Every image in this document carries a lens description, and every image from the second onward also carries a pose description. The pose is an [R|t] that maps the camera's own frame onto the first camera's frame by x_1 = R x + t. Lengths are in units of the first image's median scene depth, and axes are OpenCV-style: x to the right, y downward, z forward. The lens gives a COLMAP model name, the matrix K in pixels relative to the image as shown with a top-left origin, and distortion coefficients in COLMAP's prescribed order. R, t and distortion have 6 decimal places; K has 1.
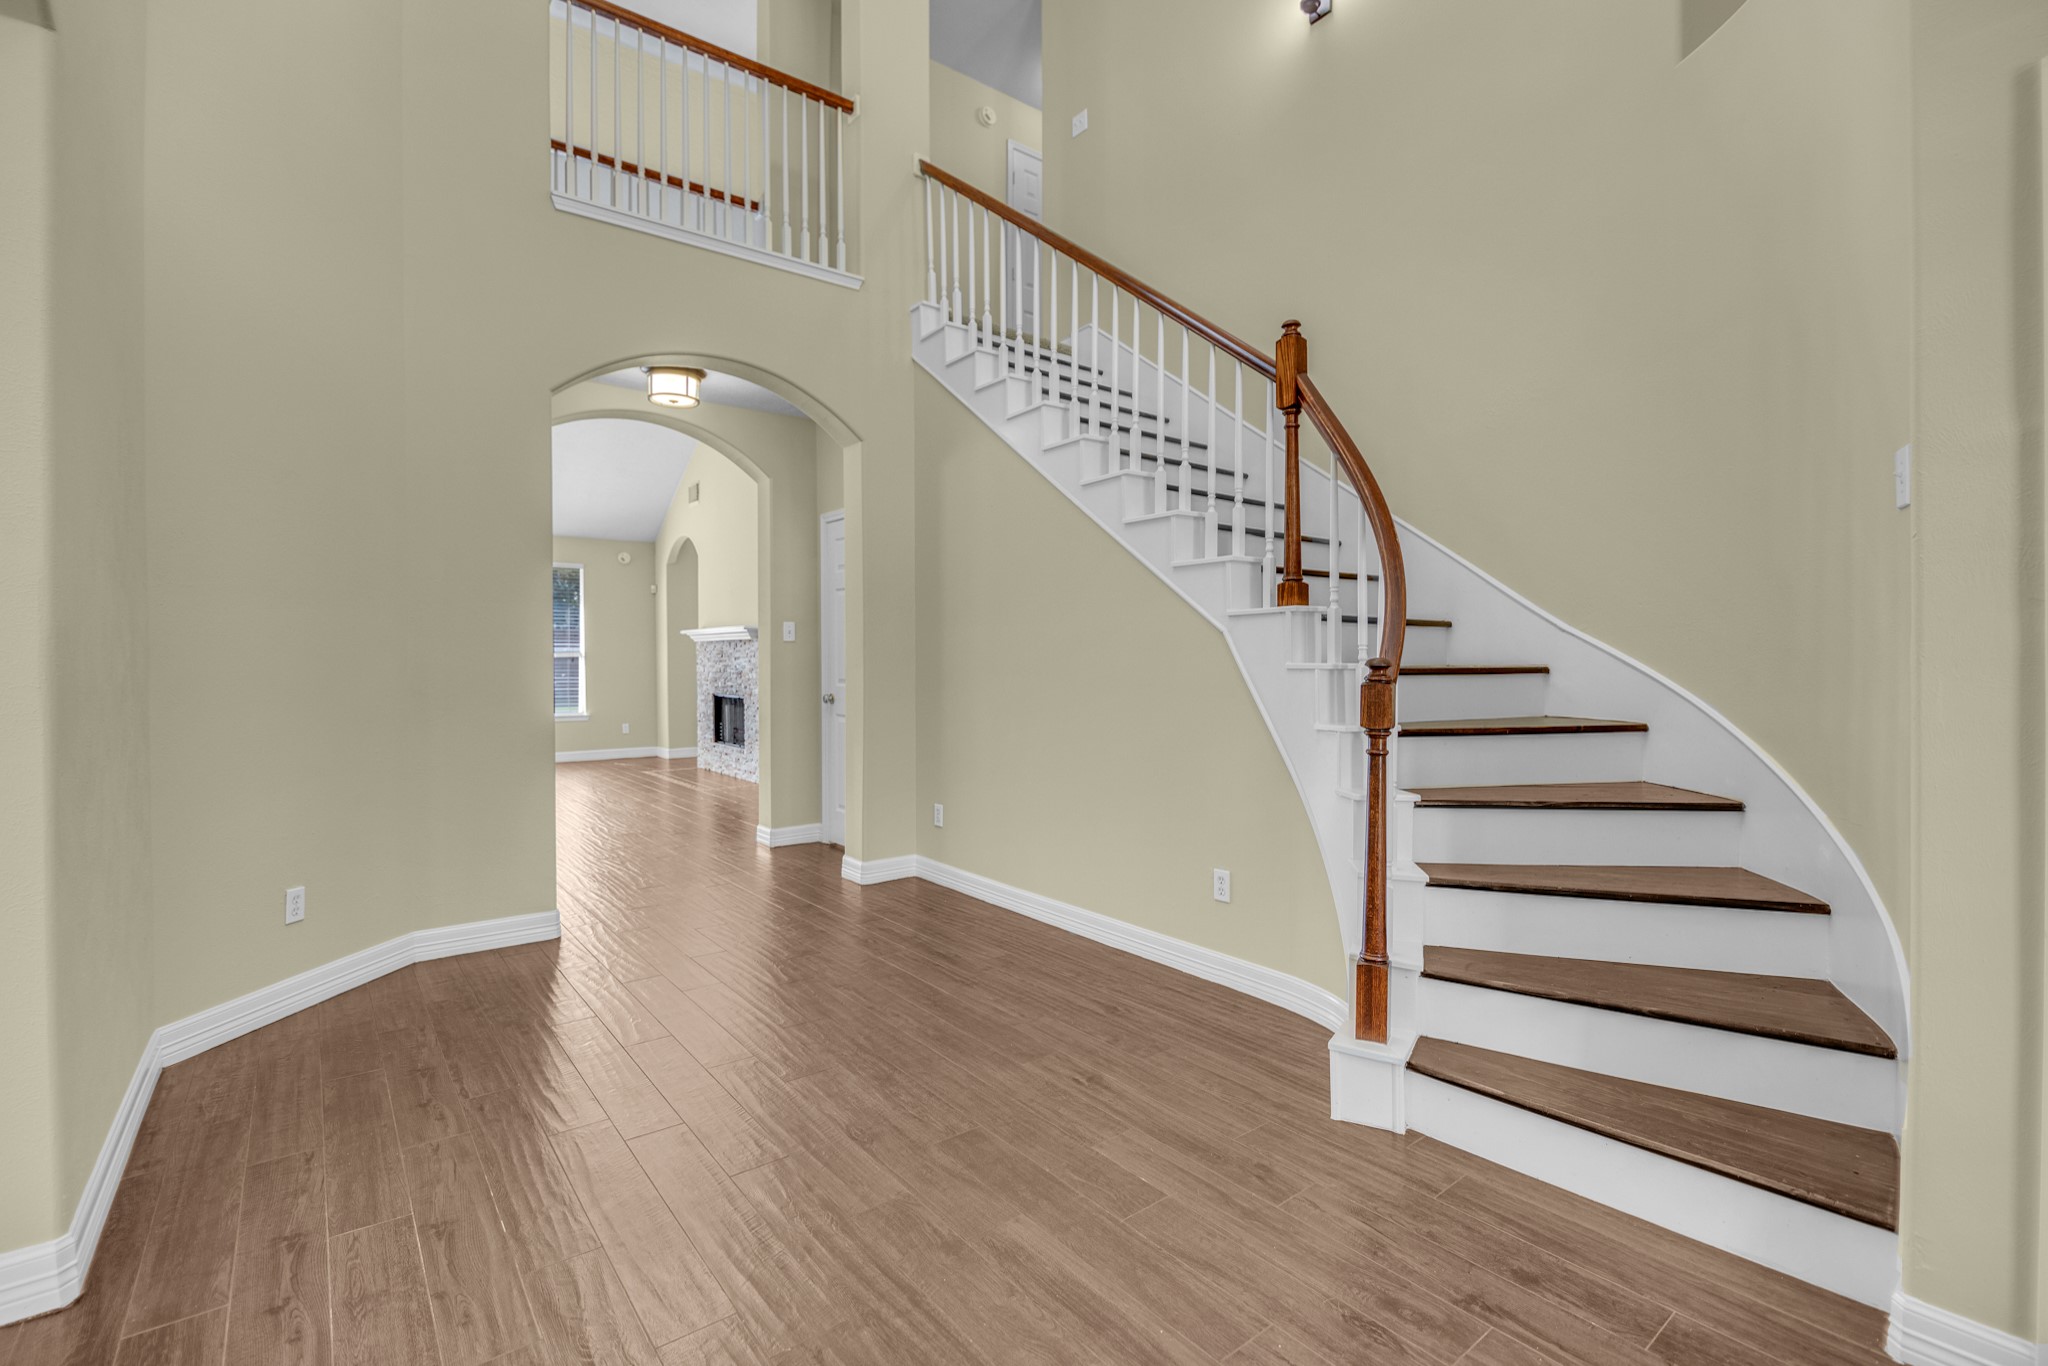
lens RADIAL K [[929.9, 0, 1019.3], [0, 929.9, 680.4], [0, 0, 1]] dist [-0.006855, -0.001544]
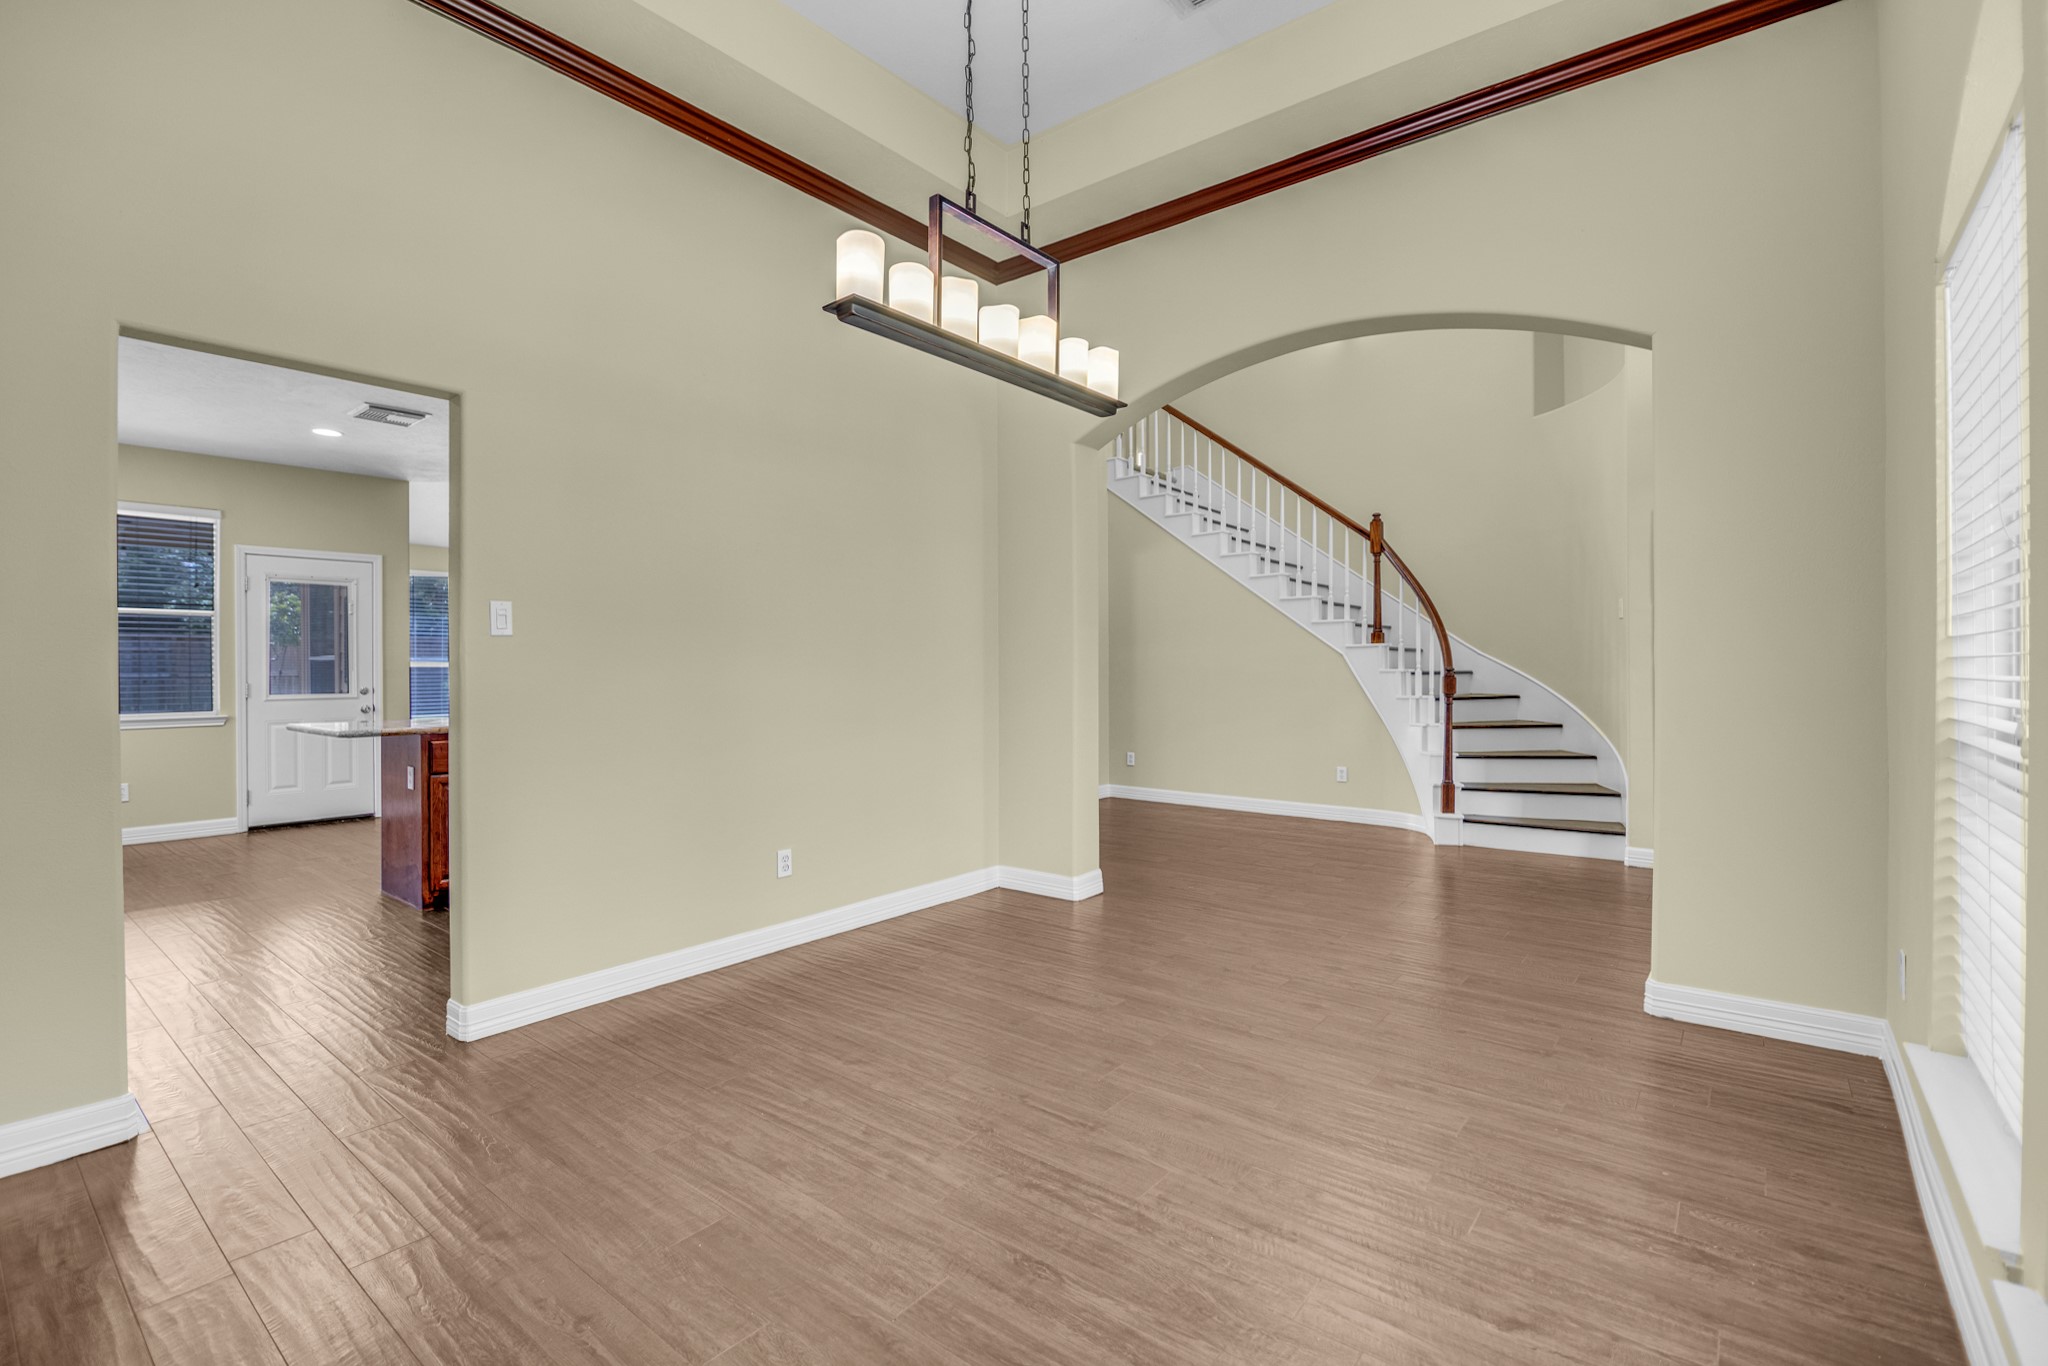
lens RADIAL K [[929.9, 0, 1010.5], [0, 929.9, 678.5], [0, 0, 1]] dist [-0.006855, -0.001544]
pose [[0.976495, -0.007780, 0.215401, -1.016479], [0.009564, 0.999928, -0.007240, 0.010866], [-0.215329, 0.009130, 0.976499, -0.943942]]
